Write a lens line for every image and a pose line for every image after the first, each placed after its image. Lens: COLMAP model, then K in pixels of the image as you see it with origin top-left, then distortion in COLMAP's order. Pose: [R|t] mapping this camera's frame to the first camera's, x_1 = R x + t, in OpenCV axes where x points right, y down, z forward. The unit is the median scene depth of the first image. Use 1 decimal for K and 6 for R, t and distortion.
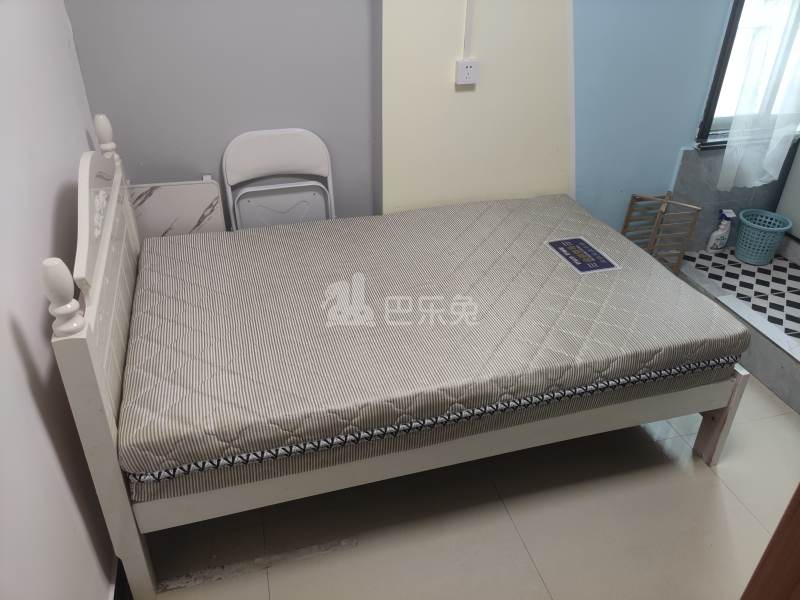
lens RADIAL K [[608.1, 0, 410.0], [0, 608.1, 299.5], [0, 0, 1]] dist [0.064967, -0.101782]
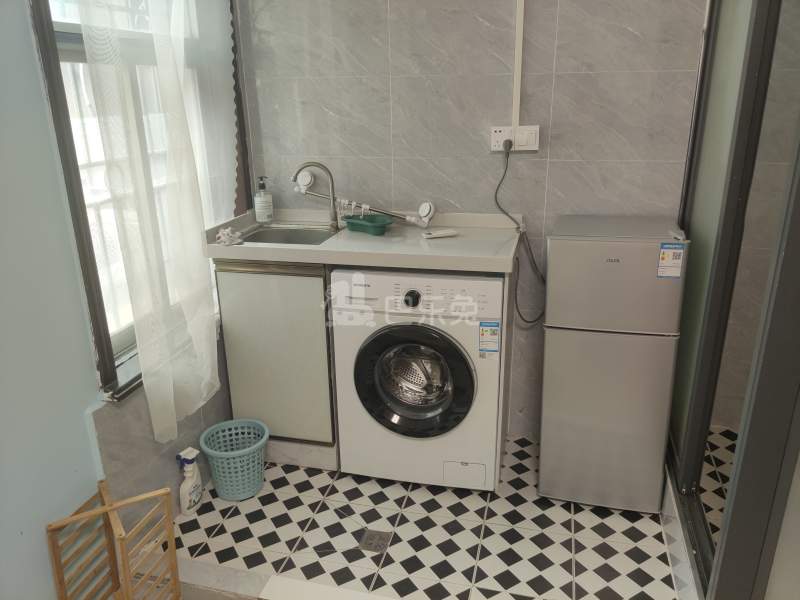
lens RADIAL K [[608.1, 0, 410.0], [0, 608.1, 299.5], [0, 0, 1]] dist [0.064967, -0.101782]
pose [[0.485607, -0.304118, 0.819572, 0.144995], [0.472893, 0.879902, 0.046309, -0.220650], [-0.735227, 0.365082, 0.571102, 0.400059]]
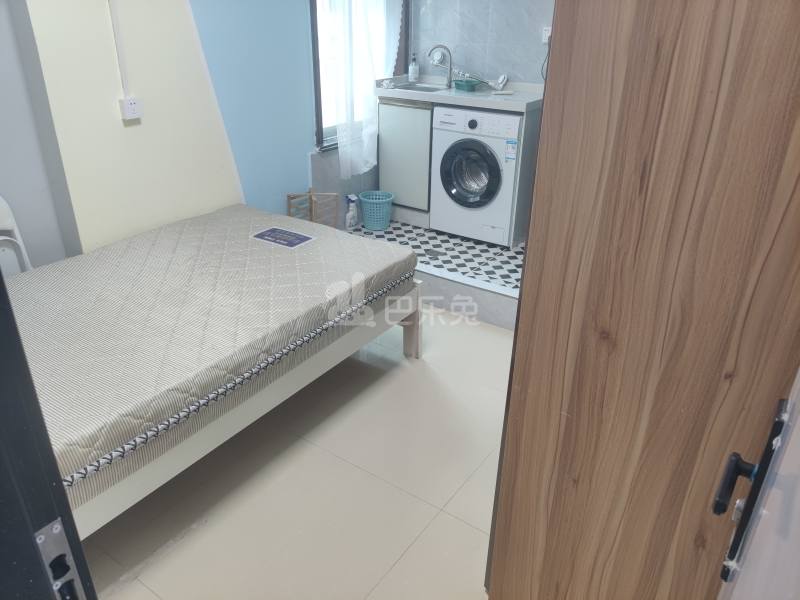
lens RADIAL K [[608.1, 0, 410.0], [0, 608.1, 299.5], [0, 0, 1]] dist [0.064967, -0.101782]
pose [[0.767276, -0.285627, 0.574199, -0.214171], [0.330983, 0.943252, 0.026930, 0.077223], [-0.549307, 0.169387, 0.818273, -0.107990]]
